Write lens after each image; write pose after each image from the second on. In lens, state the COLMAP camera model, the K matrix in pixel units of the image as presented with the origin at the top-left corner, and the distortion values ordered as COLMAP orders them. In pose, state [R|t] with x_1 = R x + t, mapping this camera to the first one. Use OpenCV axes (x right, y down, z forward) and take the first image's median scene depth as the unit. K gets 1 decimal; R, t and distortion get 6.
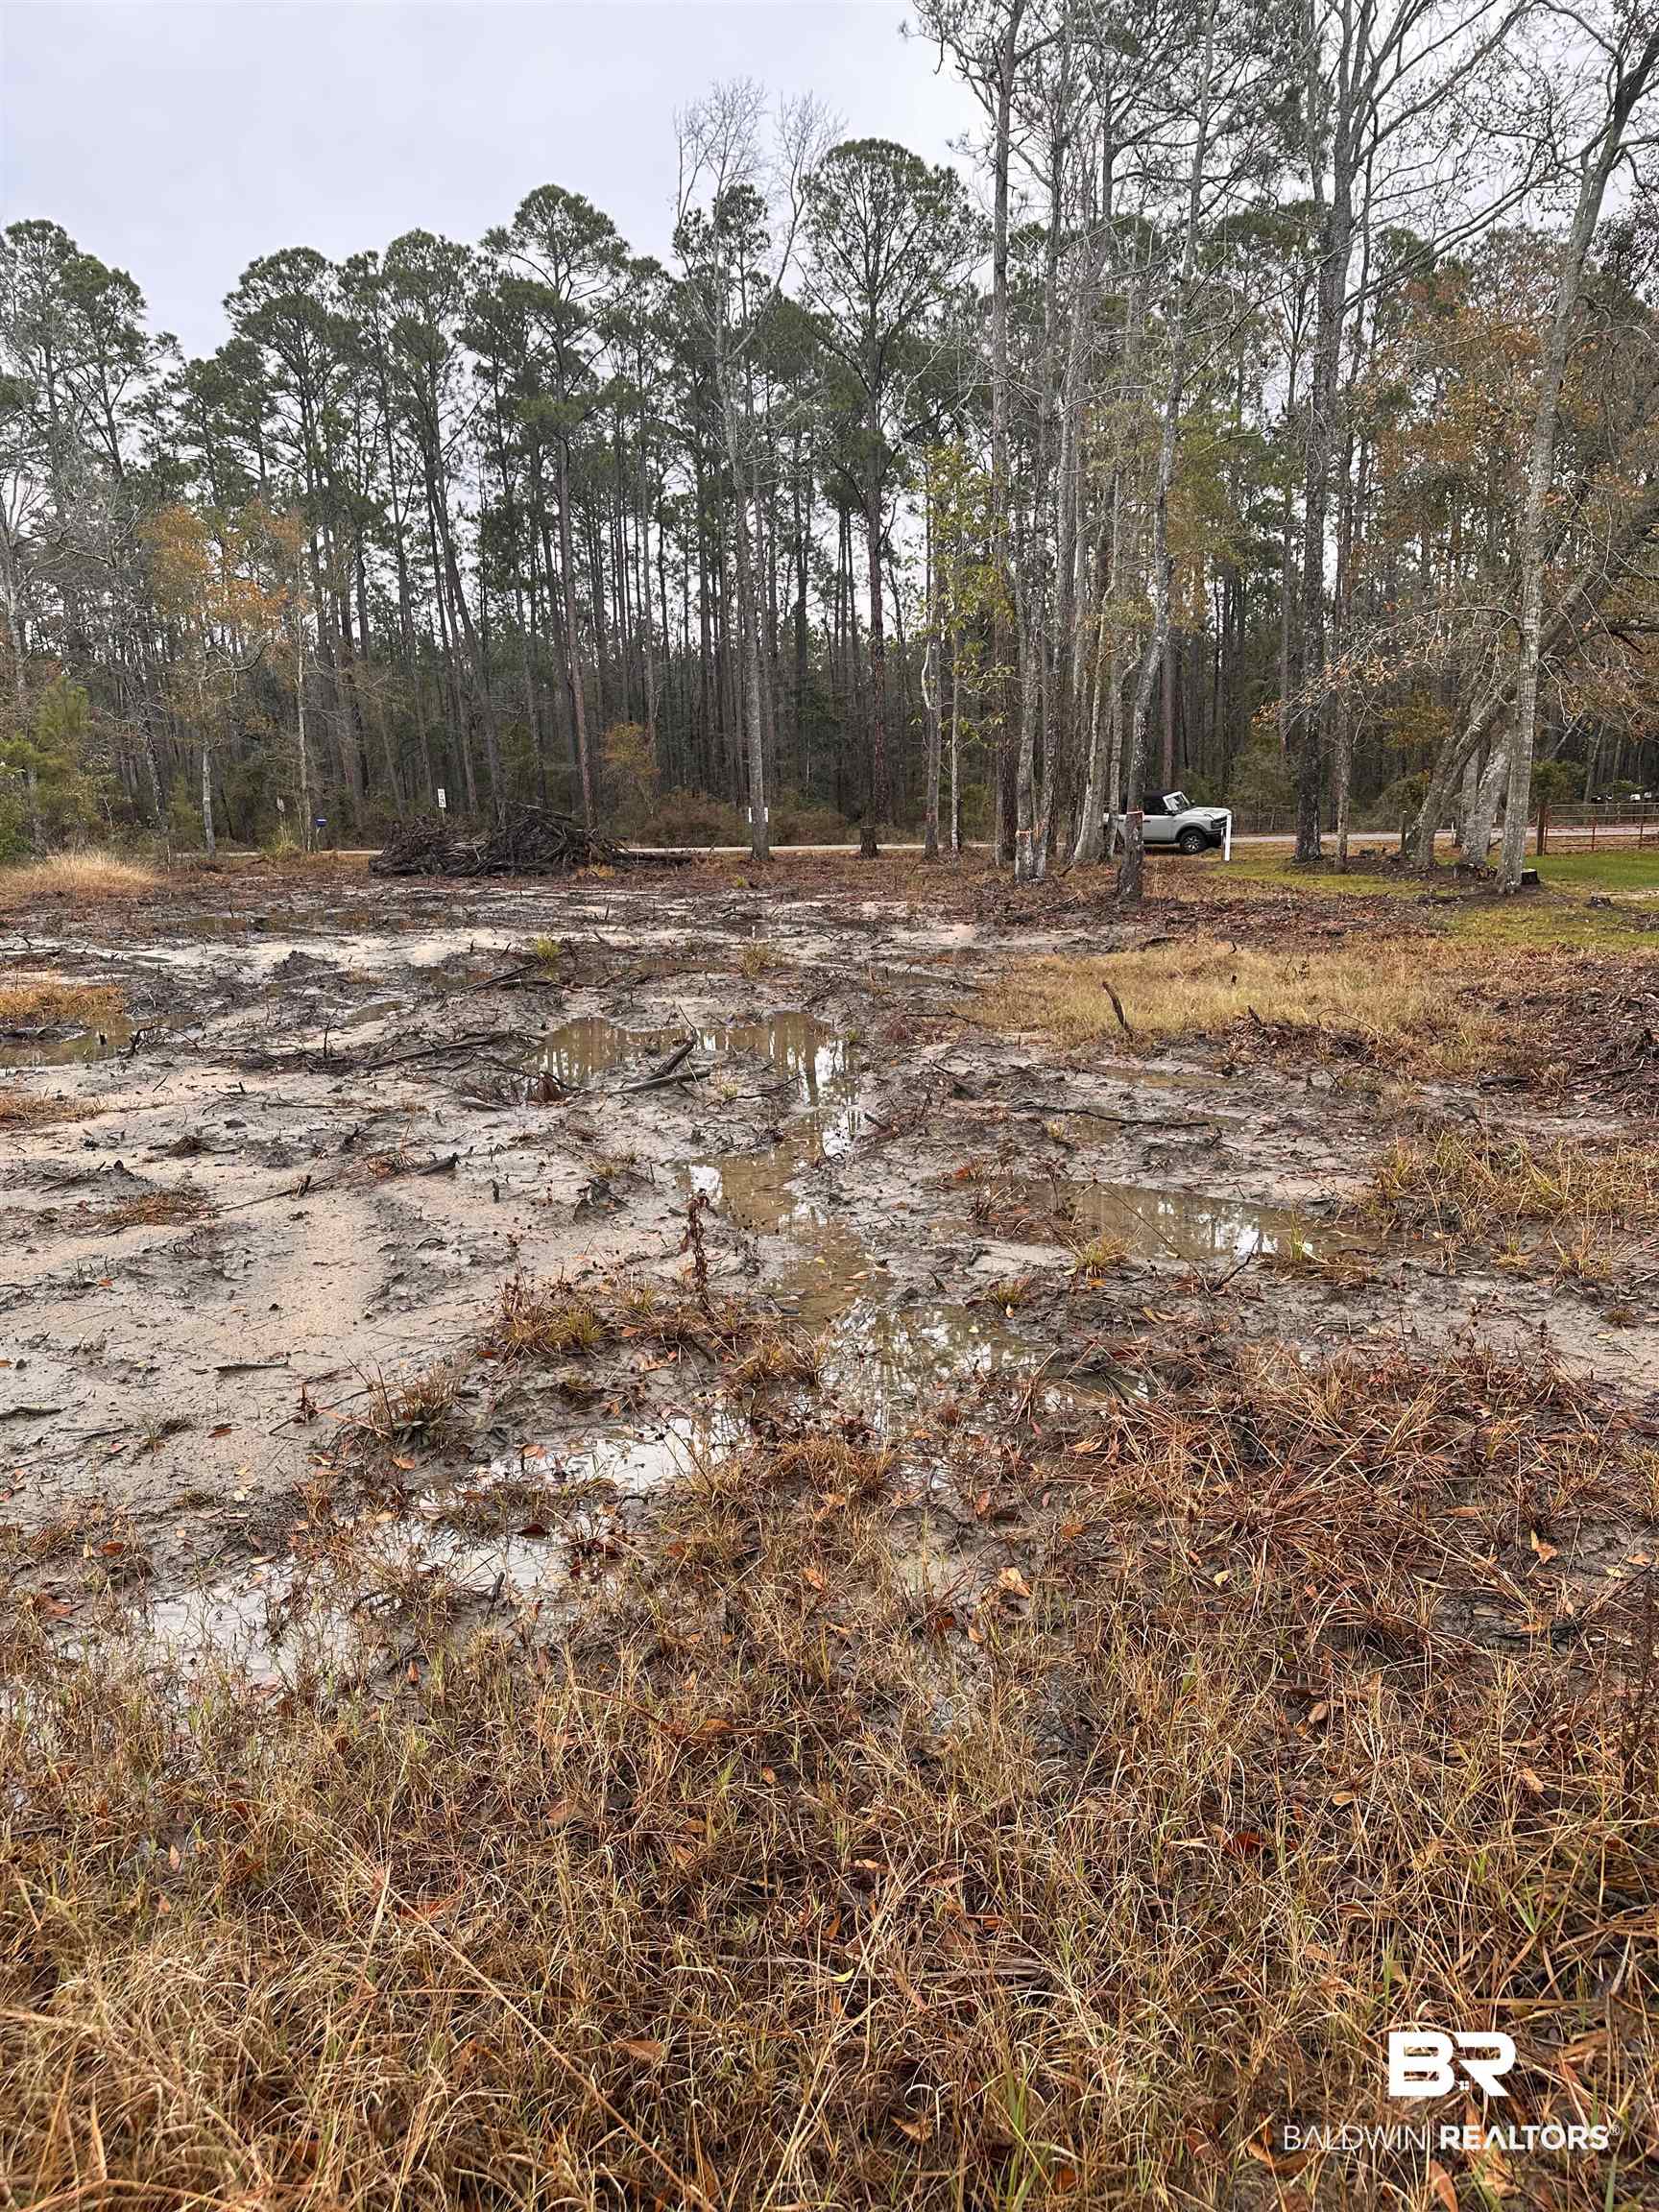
lens RADIAL K [[1513.8, 0, 829.5], [0, 1513.8, 1106.0], [0, 0, 1]] dist [0.005694, -0.000901]
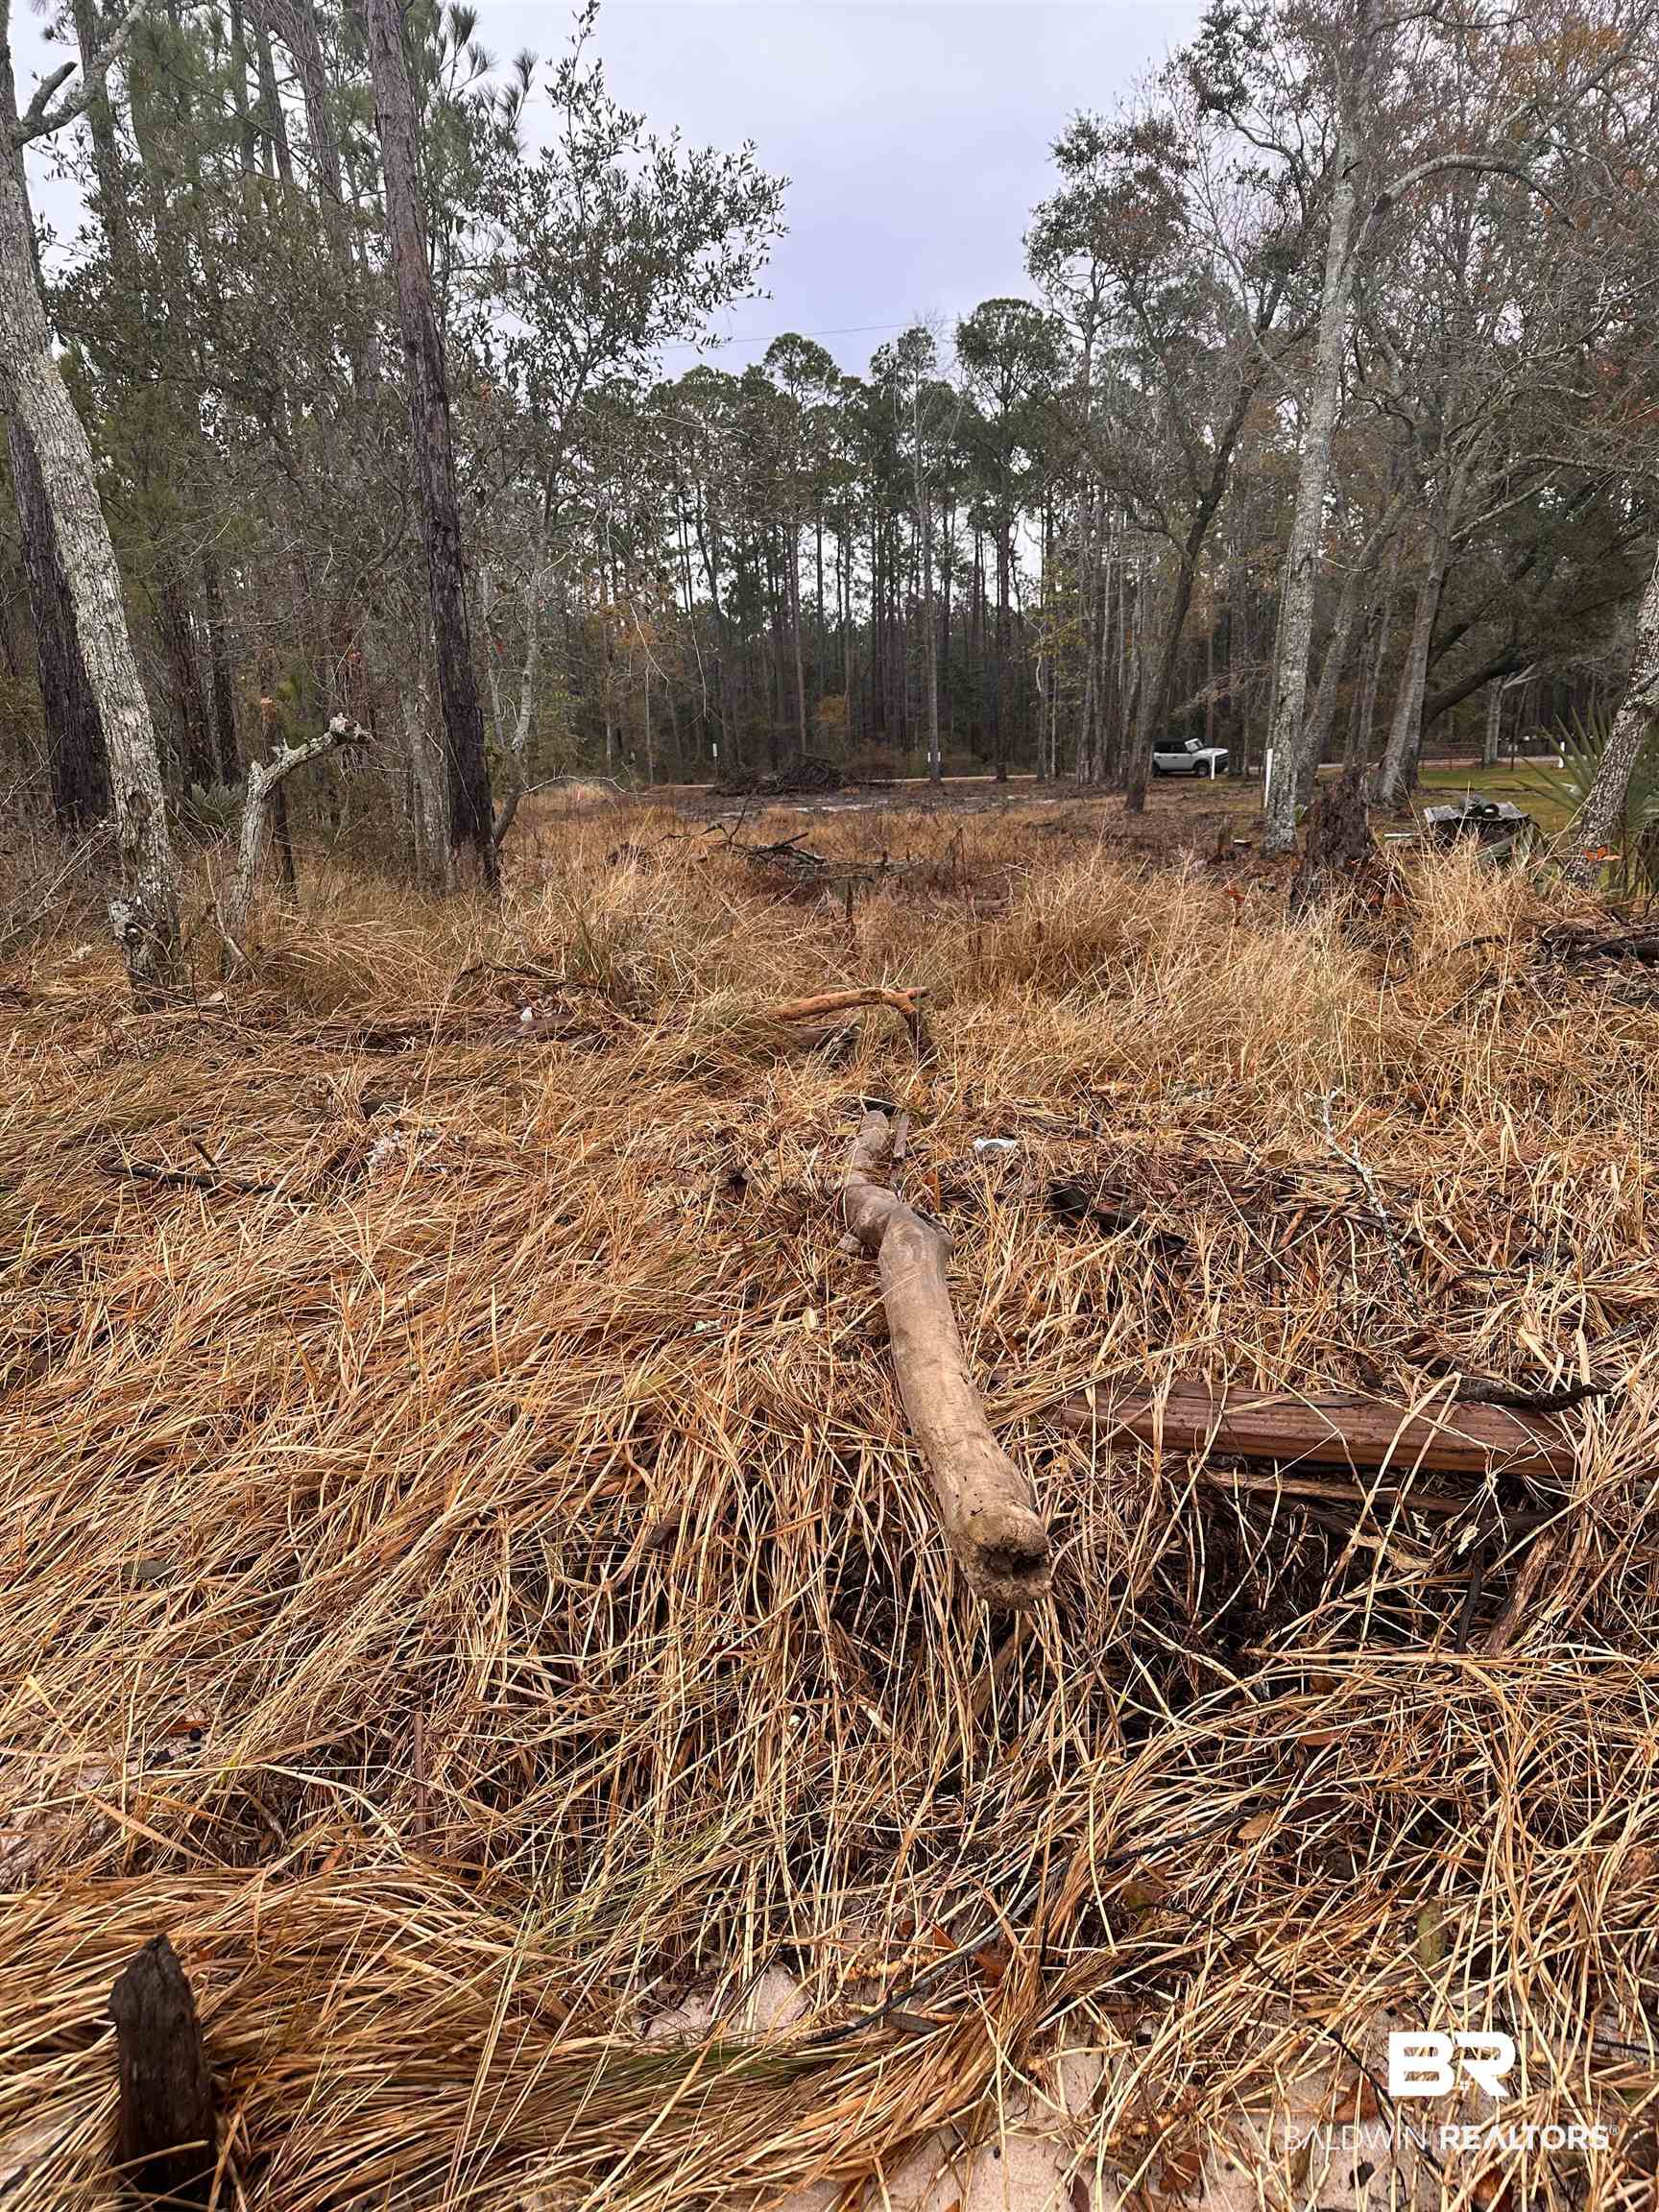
lens RADIAL K [[1513.8, 0, 829.5], [0, 1513.8, 1106.0], [0, 0, 1]] dist [0.005694, -0.000901]
pose [[0.997470, 0.005711, -0.070856, -0.033762], [-0.002982, 0.999252, 0.038552, 0.094045], [0.071023, -0.038243, 0.996741, -0.499380]]
